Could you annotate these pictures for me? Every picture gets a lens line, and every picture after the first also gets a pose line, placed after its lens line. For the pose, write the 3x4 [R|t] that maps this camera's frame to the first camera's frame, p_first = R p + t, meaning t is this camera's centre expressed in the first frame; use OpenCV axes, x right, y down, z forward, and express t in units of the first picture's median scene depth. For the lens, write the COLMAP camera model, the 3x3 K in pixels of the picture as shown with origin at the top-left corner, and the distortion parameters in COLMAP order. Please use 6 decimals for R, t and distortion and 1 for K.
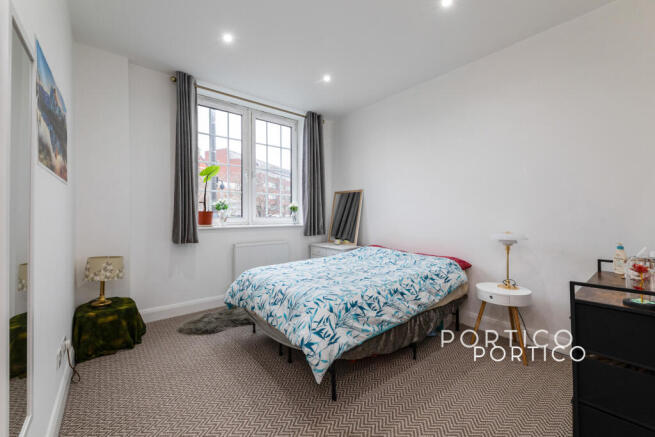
lens RADIAL K [[266.9, 0, 328.8], [0, 266.9, 210.6], [0, 0, 1]] dist [0.020373, 0.000002]
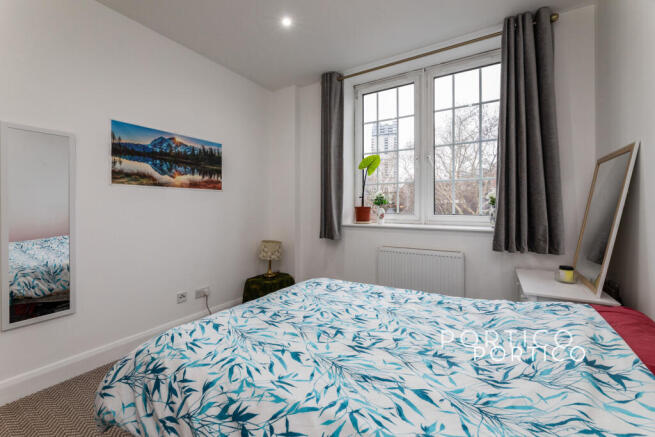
lens RADIAL K [[272.6, 0, 330.3], [0, 272.6, 205.2], [0, 0, 1]] dist [-0.001456, -0.000121]
pose [[0.320188, -0.009028, -0.947311, 0.379757], [0.010661, 0.999926, -0.005926, 0.001084], [0.947294, -0.008202, 0.320261, 0.572337]]
